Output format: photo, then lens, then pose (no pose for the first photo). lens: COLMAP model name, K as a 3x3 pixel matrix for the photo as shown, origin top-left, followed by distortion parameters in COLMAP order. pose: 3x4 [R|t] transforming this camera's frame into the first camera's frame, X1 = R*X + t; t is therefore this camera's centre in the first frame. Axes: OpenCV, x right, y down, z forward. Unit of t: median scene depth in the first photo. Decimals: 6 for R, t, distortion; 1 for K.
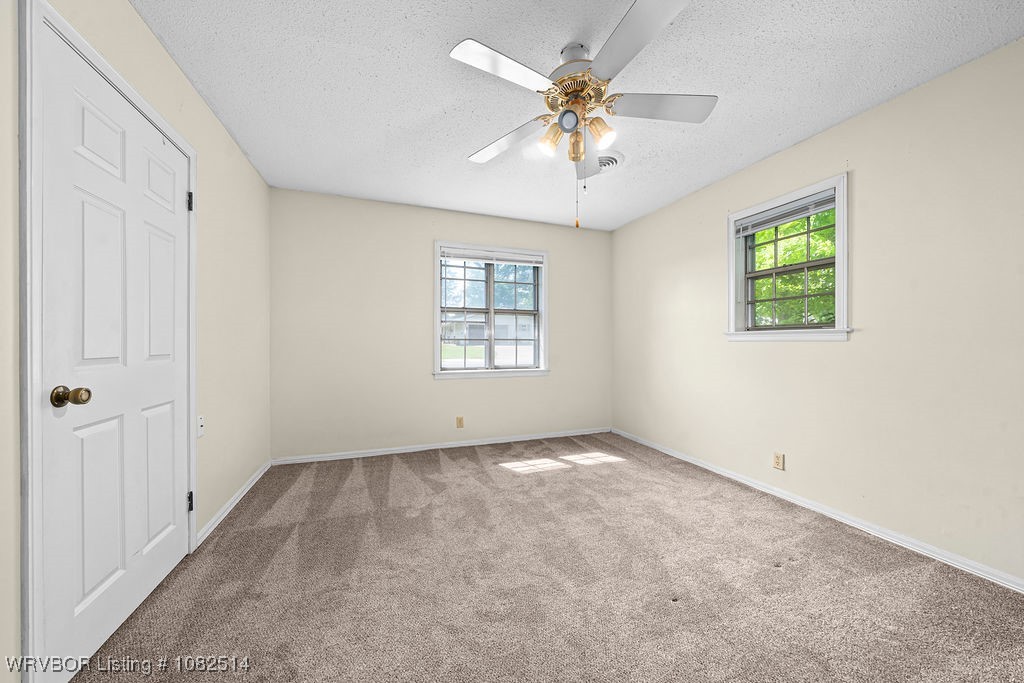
lens RADIAL K [[348.9, 0, 506.4], [0, 348.9, 344.3], [0, 0, 1]] dist [-0.002726, -0.000268]
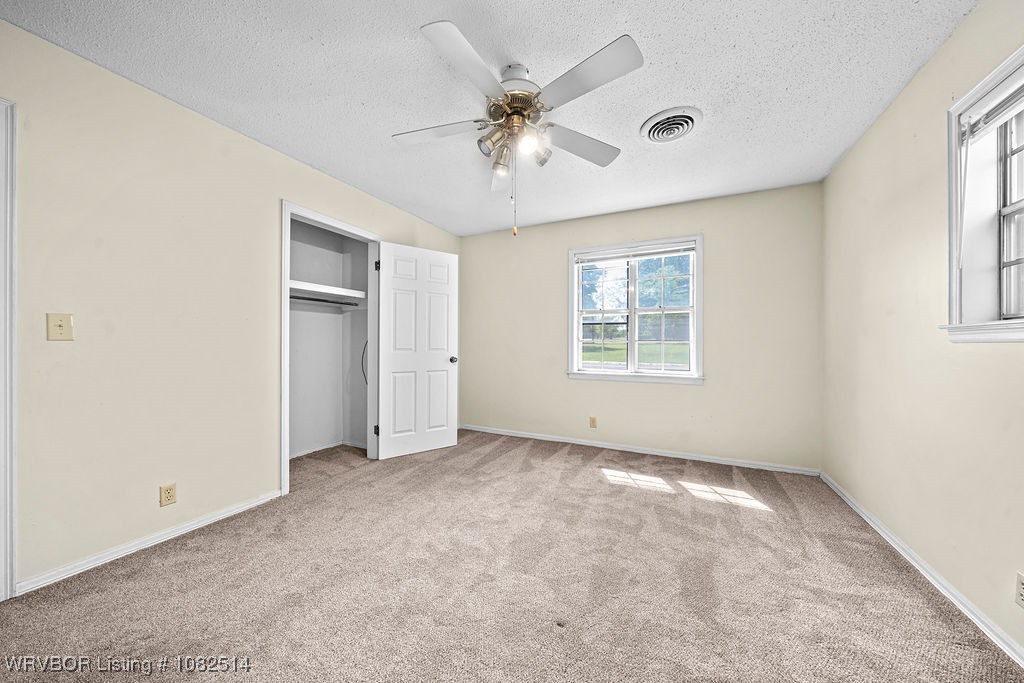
lens RADIAL K [[348.9, 0, 506.4], [0, 348.9, 344.3], [0, 0, 1]] dist [-0.002726, -0.000268]
pose [[0.694835, 0.003125, -0.719162, 0.502441], [-0.009978, 0.999936, -0.005296, 0.003794], [0.719100, 0.010855, 0.694822, 0.125570]]
